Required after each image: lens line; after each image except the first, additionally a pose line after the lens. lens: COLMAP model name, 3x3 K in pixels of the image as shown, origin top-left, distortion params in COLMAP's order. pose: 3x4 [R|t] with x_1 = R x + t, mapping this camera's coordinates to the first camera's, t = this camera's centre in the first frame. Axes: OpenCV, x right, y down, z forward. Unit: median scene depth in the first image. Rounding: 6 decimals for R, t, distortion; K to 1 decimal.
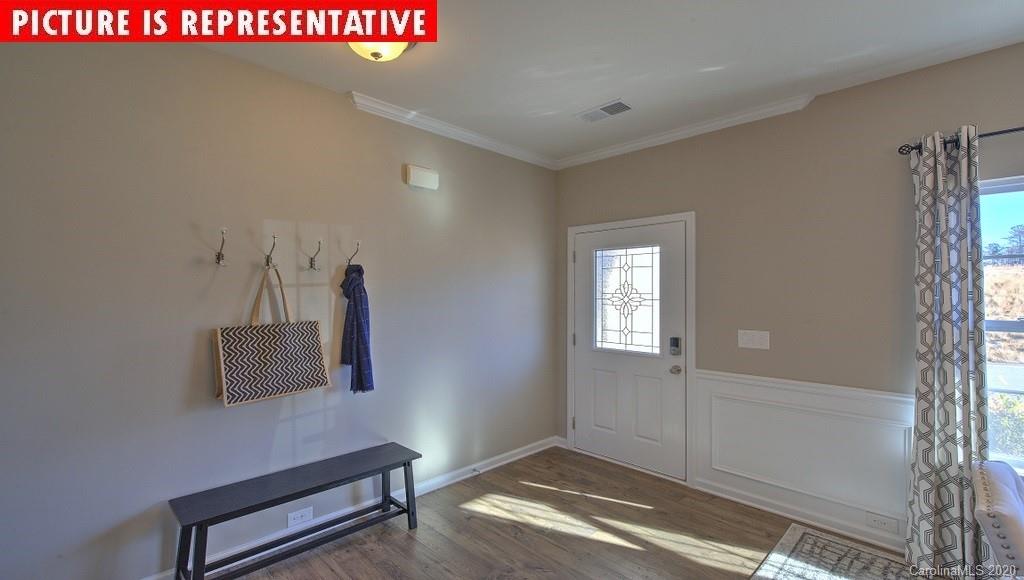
lens RADIAL K [[444.6, 0, 514.5], [0, 444.6, 287.9], [0, 0, 1]] dist [-0.001621, -0.000562]
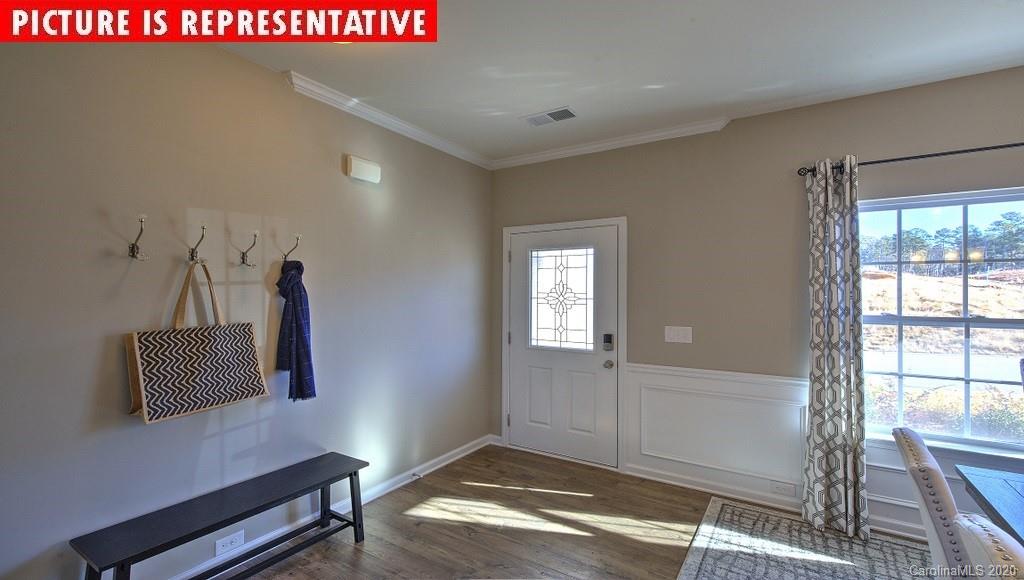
lens RADIAL K [[444.6, 0, 514.5], [0, 444.6, 287.9], [0, 0, 1]] dist [-0.001621, -0.000562]
pose [[0.976282, 0.003919, 0.216469, -0.091223], [-0.004150, 0.999991, 0.000612, 0.000731], [-0.216465, -0.001496, 0.976289, 0.006592]]
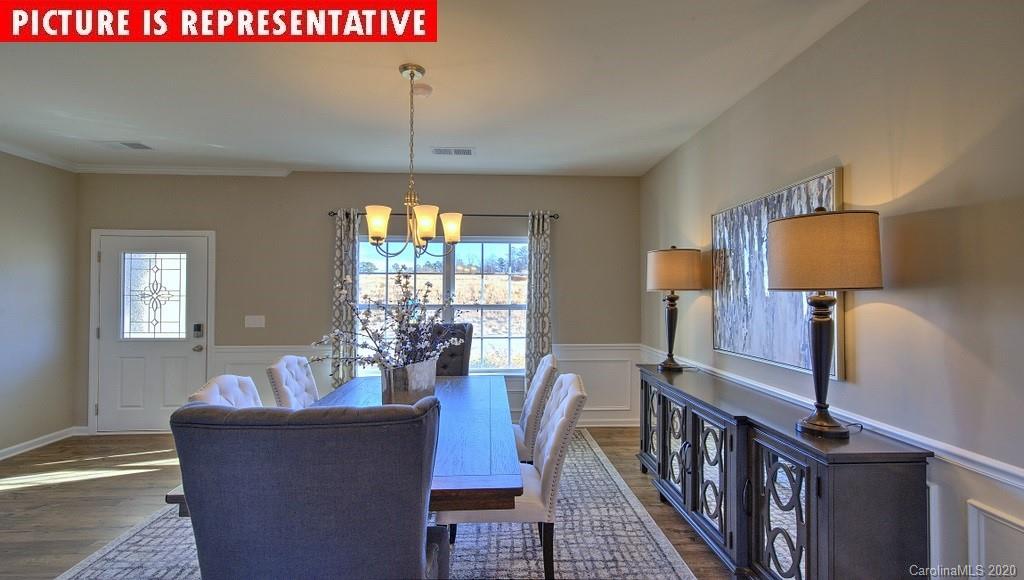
lens RADIAL K [[444.3, 0, 512.6], [0, 444.3, 287.3], [0, 0, 1]] dist [0.001572, -0.000003]
pose [[0.667423, 0.007840, 0.744638, -0.000523], [-0.010380, 0.999945, -0.001225, -0.006151], [-0.744607, -0.006912, 0.667468, -0.590327]]
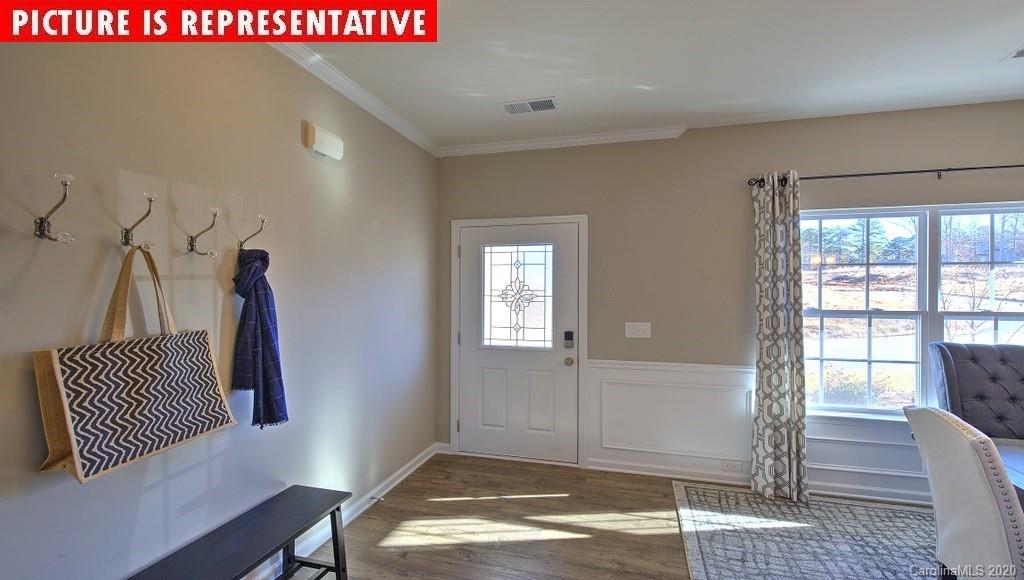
lens RADIAL K [[444.6, 0, 514.5], [0, 444.6, 287.9], [0, 0, 1]] dist [-0.001621, -0.000562]
pose [[0.871316, 0.003515, 0.490710, -0.281277], [-0.007132, 0.999959, 0.005500, 0.002180], [-0.490671, -0.008292, 0.871305, 0.136635]]
